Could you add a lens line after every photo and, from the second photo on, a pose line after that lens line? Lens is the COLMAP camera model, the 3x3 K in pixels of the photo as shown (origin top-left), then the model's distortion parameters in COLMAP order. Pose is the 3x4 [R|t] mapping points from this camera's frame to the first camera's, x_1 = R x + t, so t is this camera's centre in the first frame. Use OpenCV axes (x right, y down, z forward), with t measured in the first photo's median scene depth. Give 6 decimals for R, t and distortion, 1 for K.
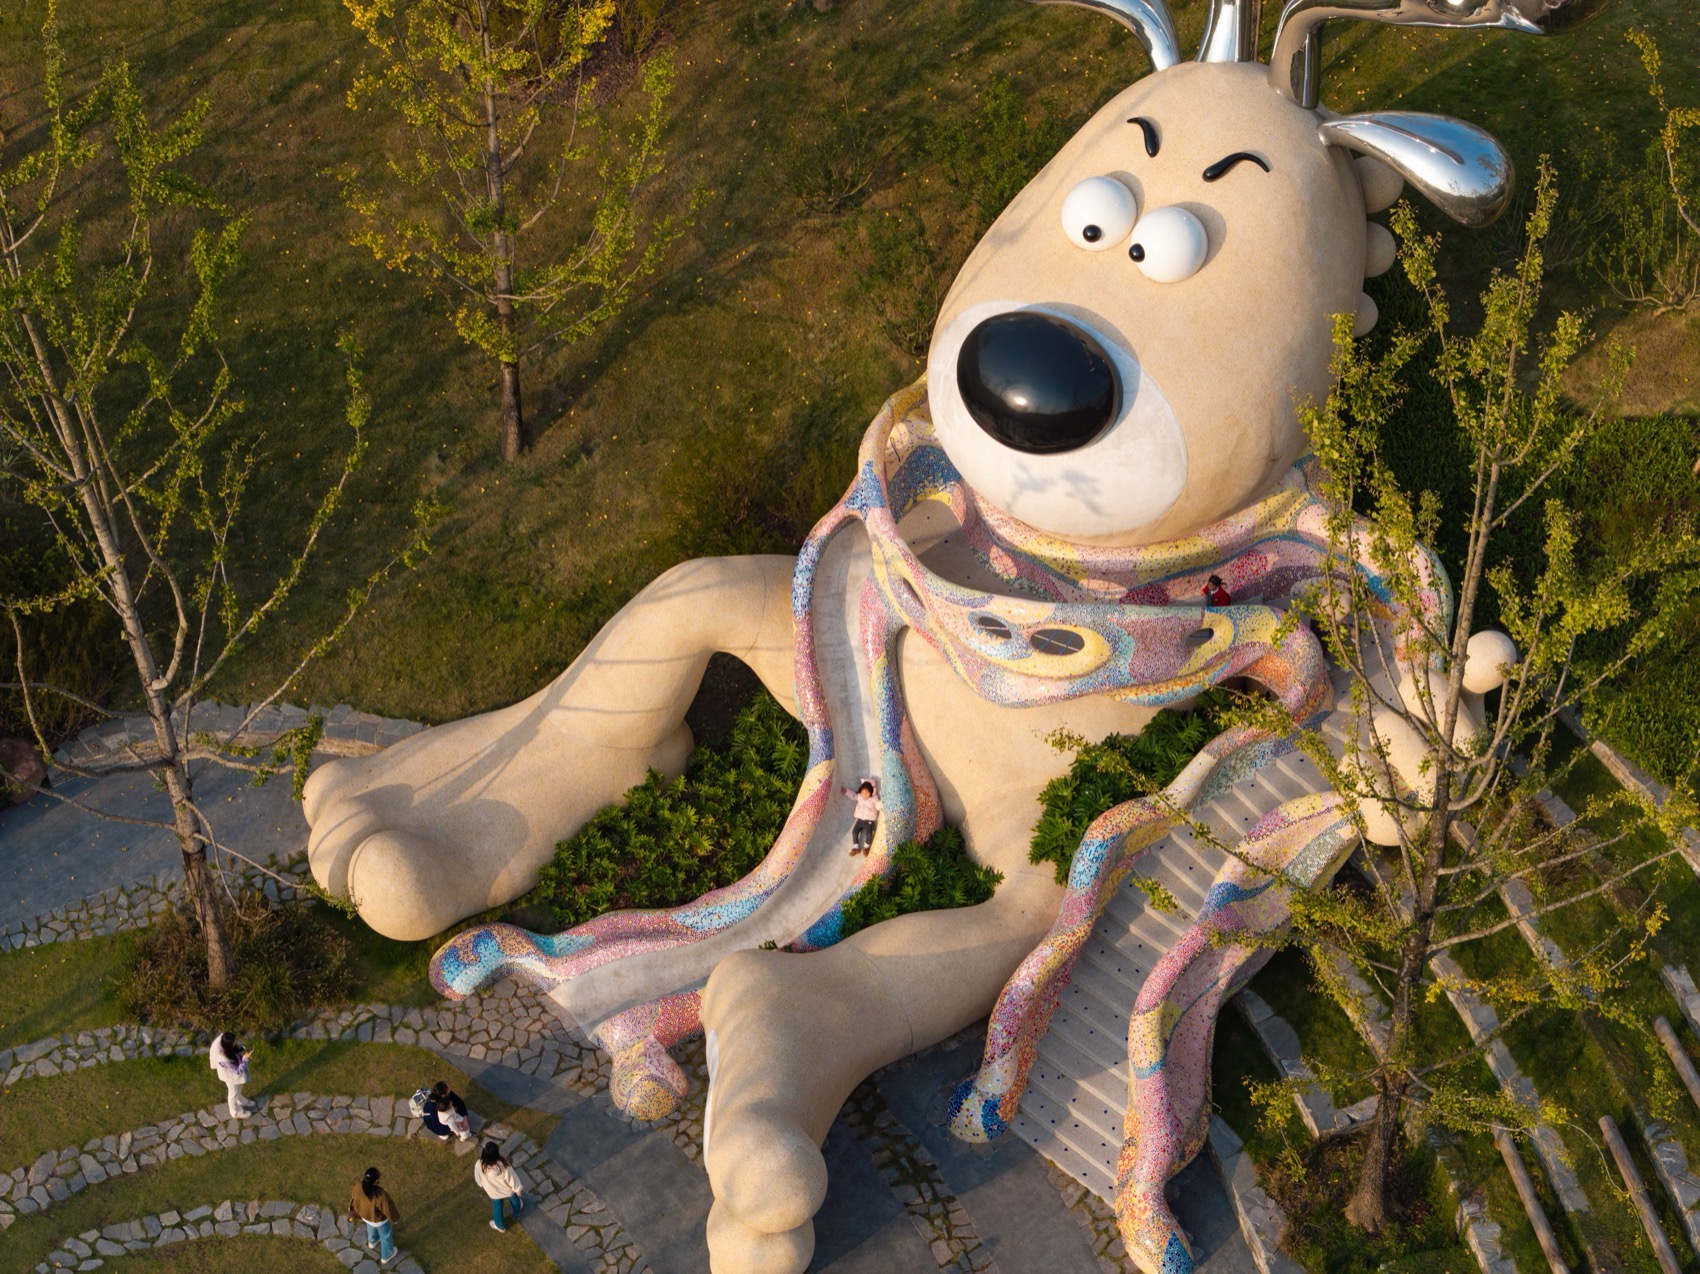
lens RADIAL K [[3506.5, 0, 847.4], [0, 3506.5, 640.5], [0, 0, 1]] dist [-0.027537, 0.000000]
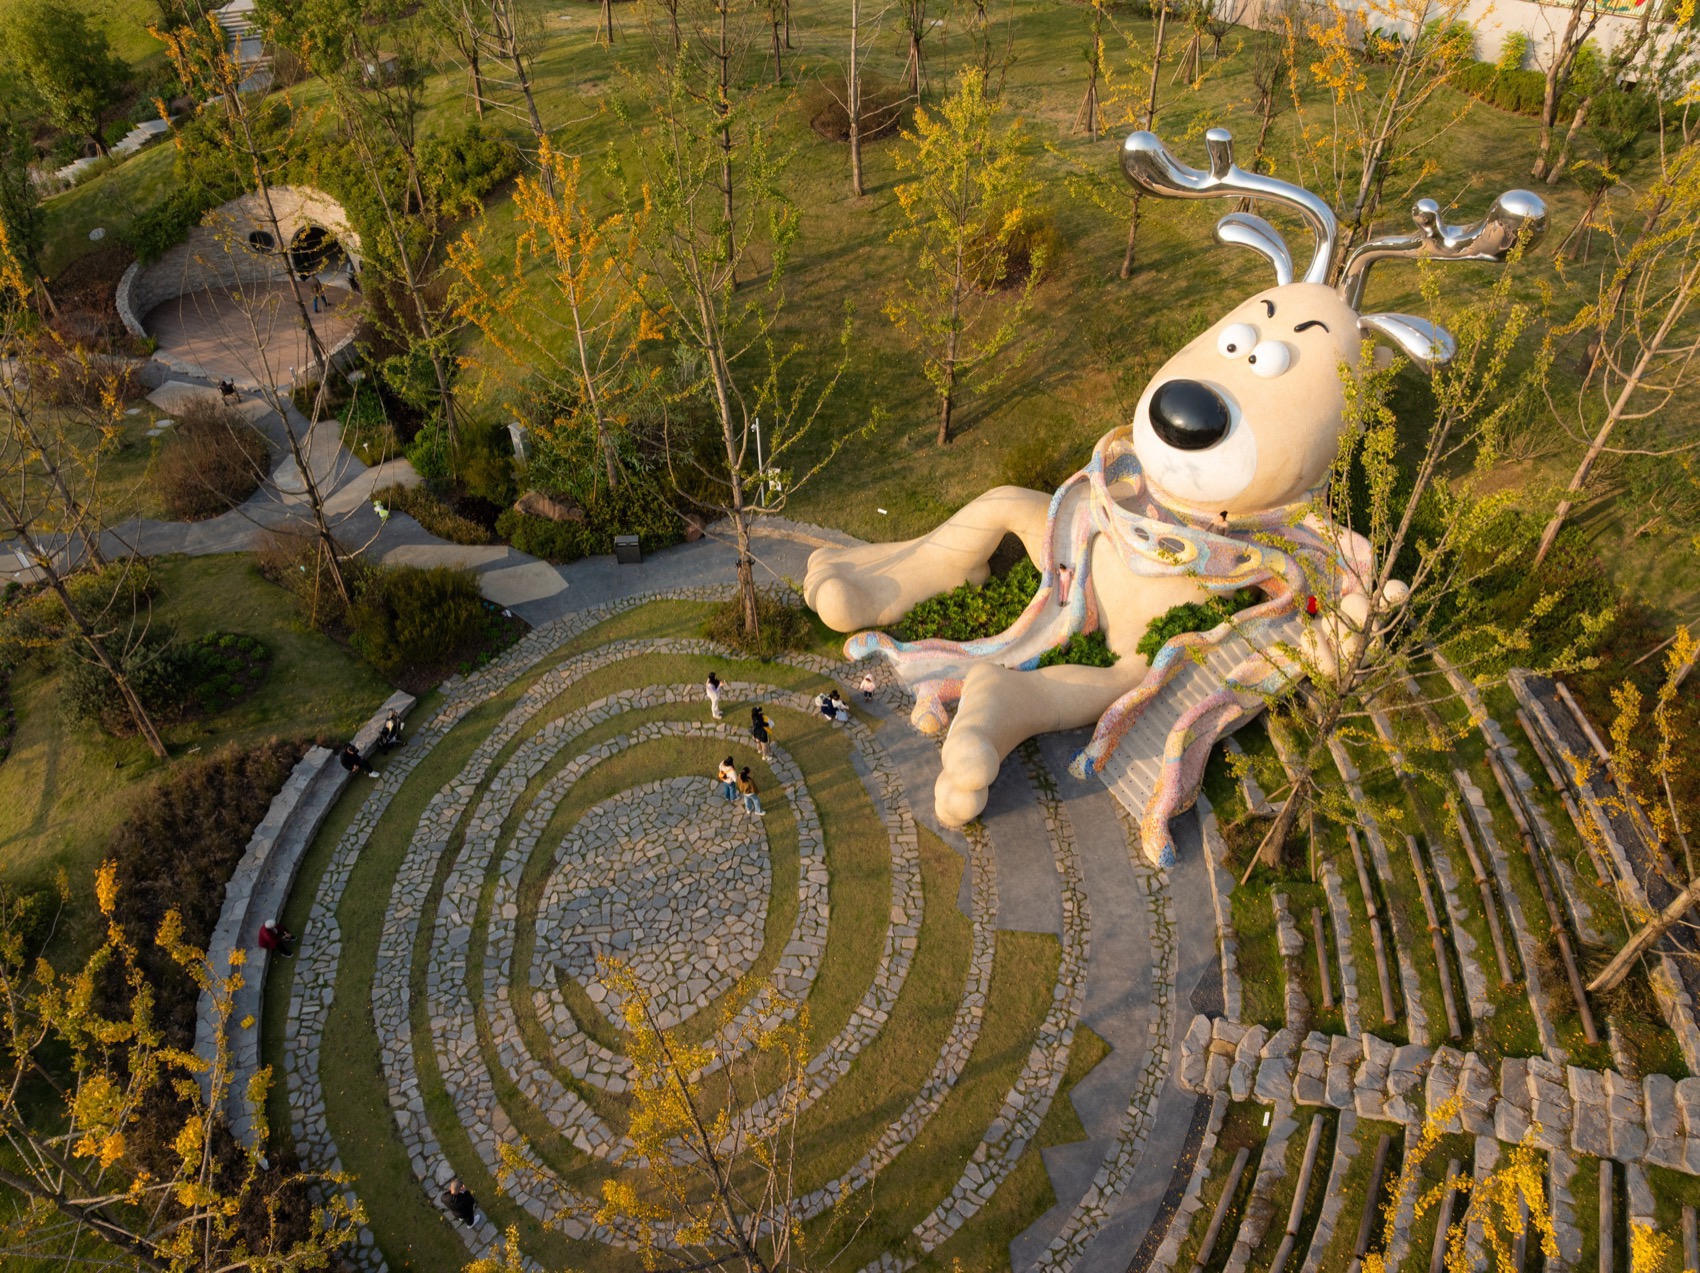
lens RADIAL K [[1205.4, 0, 866.5], [0, 1205.4, 630.9], [0, 0, 1]] dist [-0.018823, -0.007900]
pose [[0.959236, 0.206597, -0.192833, 0.034538], [-0.211889, 0.977269, -0.007002, 0.088884], [0.187003, 0.047576, 0.981207, 0.284722]]
